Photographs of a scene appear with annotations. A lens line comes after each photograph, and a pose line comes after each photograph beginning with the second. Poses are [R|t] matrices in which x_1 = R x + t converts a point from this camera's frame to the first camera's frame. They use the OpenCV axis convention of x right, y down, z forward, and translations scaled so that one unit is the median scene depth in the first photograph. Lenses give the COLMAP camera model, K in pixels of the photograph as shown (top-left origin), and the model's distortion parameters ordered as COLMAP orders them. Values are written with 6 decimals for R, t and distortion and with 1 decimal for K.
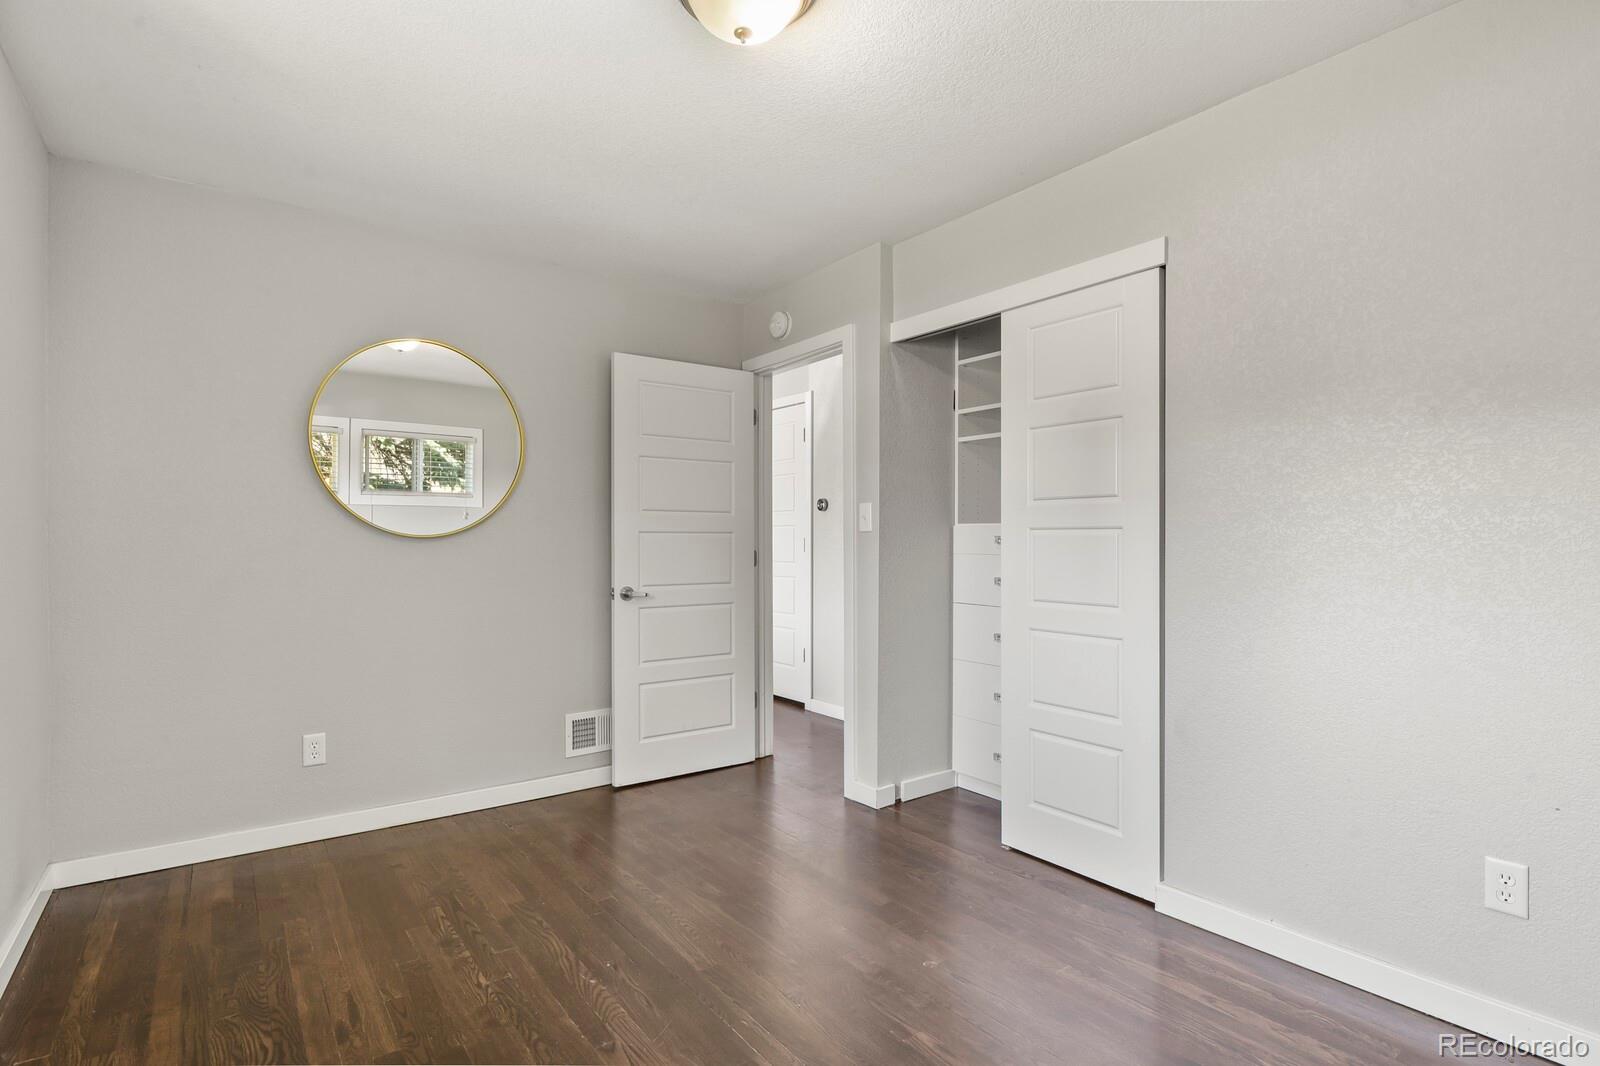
lens RADIAL K [[775.6, 0, 802.7], [0, 775.6, 539.0], [0, 0, 1]] dist [-0.003570, -0.007380]
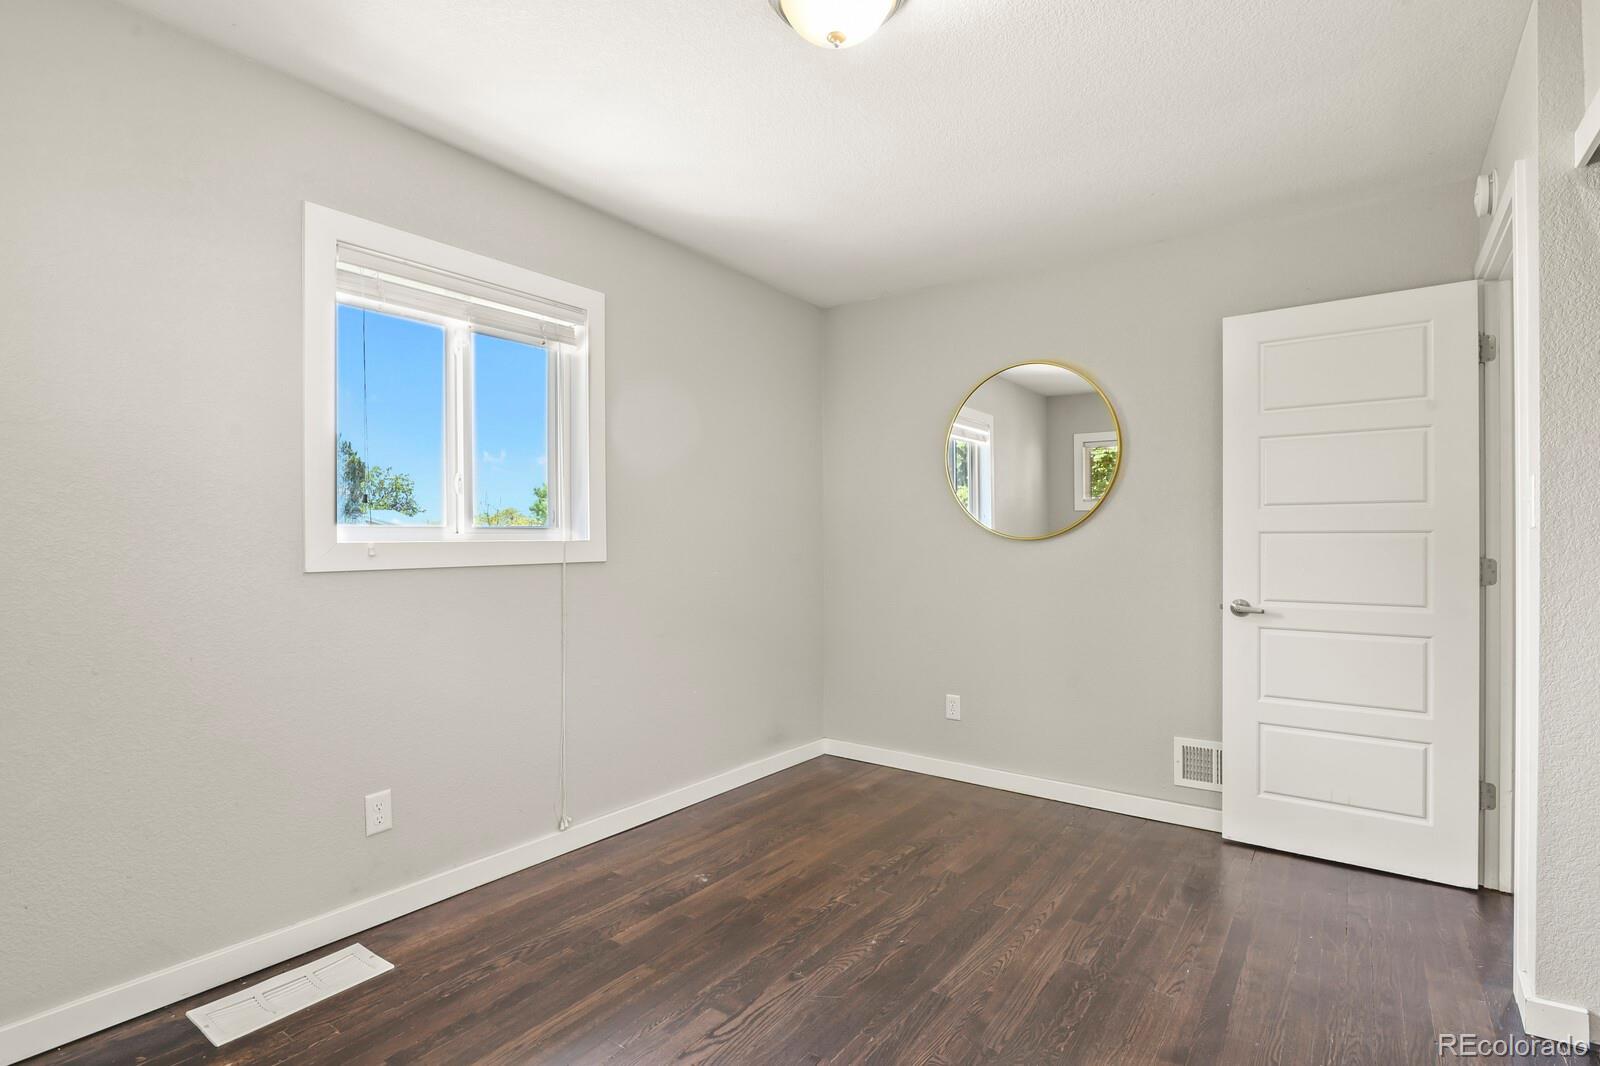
lens RADIAL K [[775.6, 0, 802.7], [0, 775.6, 539.0], [0, 0, 1]] dist [-0.003570, -0.007380]
pose [[0.298737, -0.001599, -0.954334, 0.463752], [-0.000219, 0.999998, -0.001744, -0.000676], [0.954335, 0.000730, 0.298736, 0.352666]]
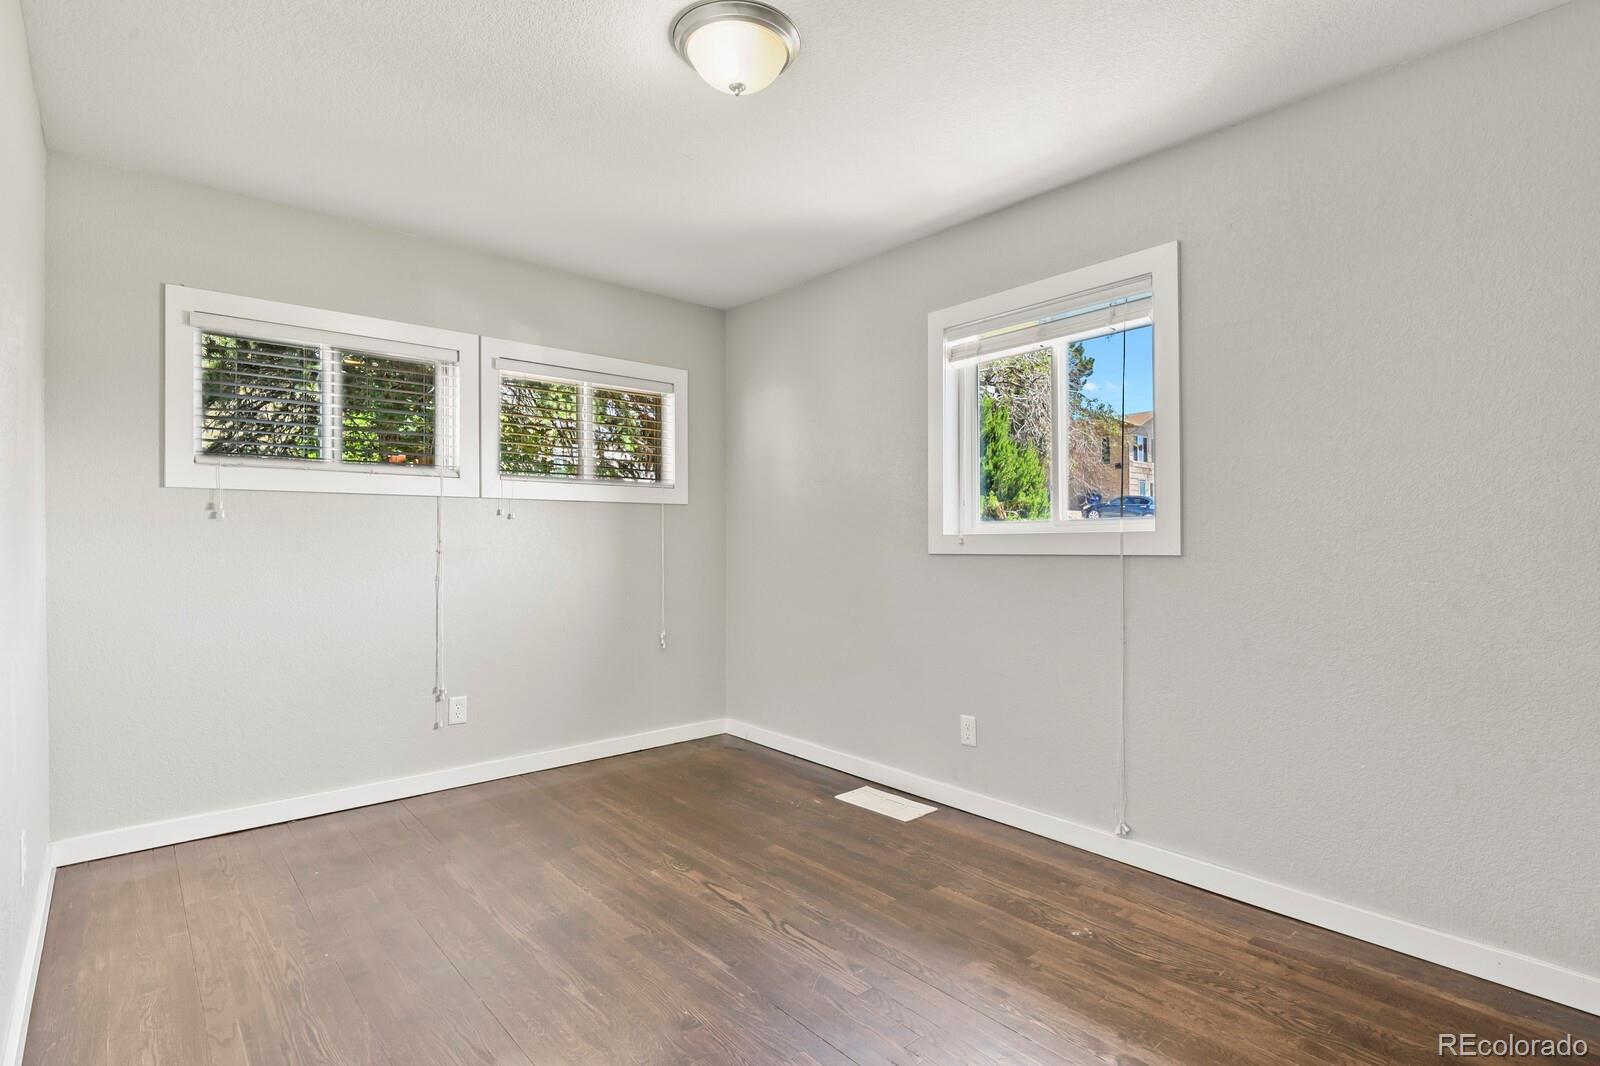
lens RADIAL K [[775.6, 0, 802.7], [0, 775.6, 539.0], [0, 0, 1]] dist [-0.003570, -0.007380]
pose [[-0.997209, 0.003325, -0.074589, -0.046375], [0.003454, 0.999993, -0.001601, 0.007899], [0.074583, -0.001854, -0.997213, 1.149671]]
